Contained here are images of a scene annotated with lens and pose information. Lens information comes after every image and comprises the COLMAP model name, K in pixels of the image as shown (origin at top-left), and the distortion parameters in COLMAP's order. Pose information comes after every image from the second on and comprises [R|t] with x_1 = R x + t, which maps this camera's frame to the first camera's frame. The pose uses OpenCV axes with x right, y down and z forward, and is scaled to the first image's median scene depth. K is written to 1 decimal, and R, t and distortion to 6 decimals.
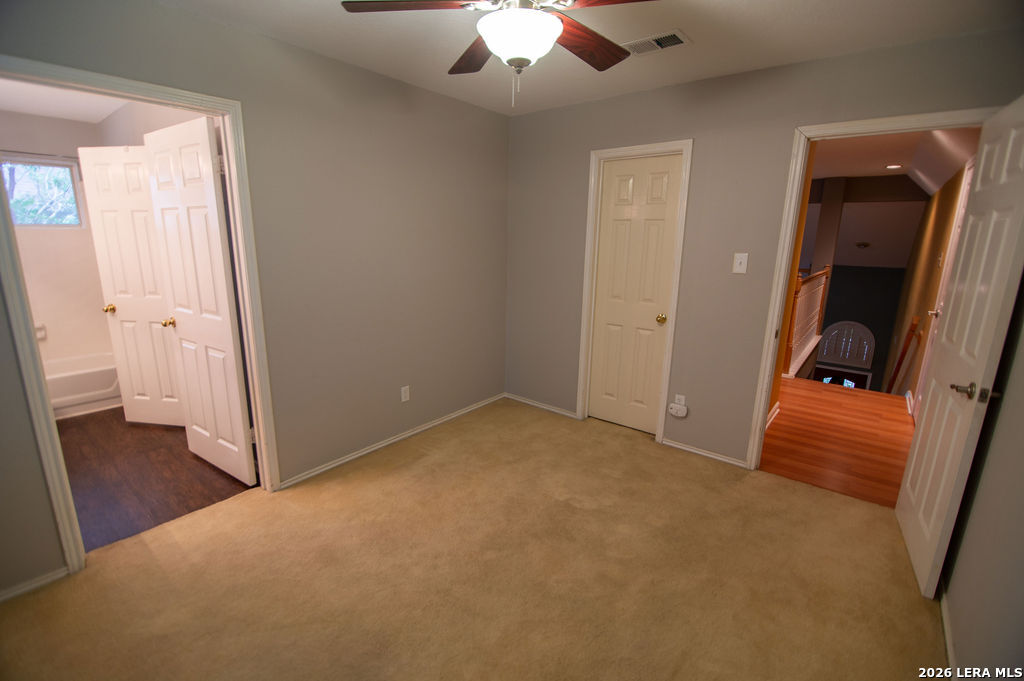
lens RADIAL K [[455.9, 0, 512.0], [0, 455.9, 340.5], [0, 0, 1]] dist [-0.011470, -0.000504]
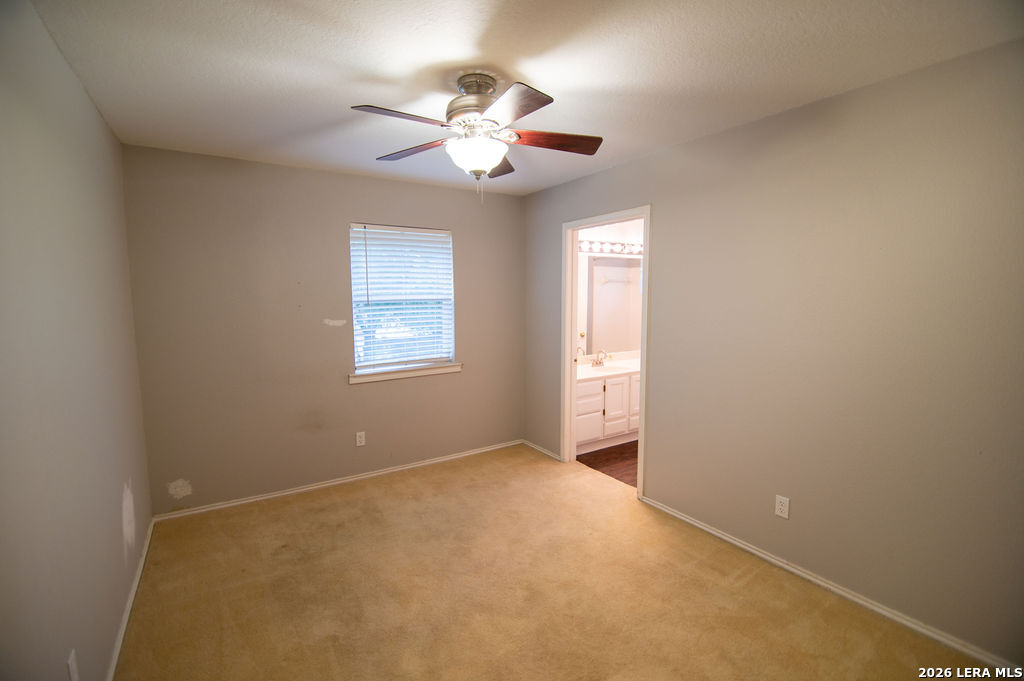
lens RADIAL K [[458.2, 0, 511.8], [0, 458.2, 342.0], [0, 0, 1]] dist [-0.004479, -0.001110]
pose [[-0.307343, 0.089396, -0.947390, 0.673162], [-0.214251, 0.963515, 0.160423, -0.193181], [0.927166, 0.252284, -0.276977, 0.826175]]
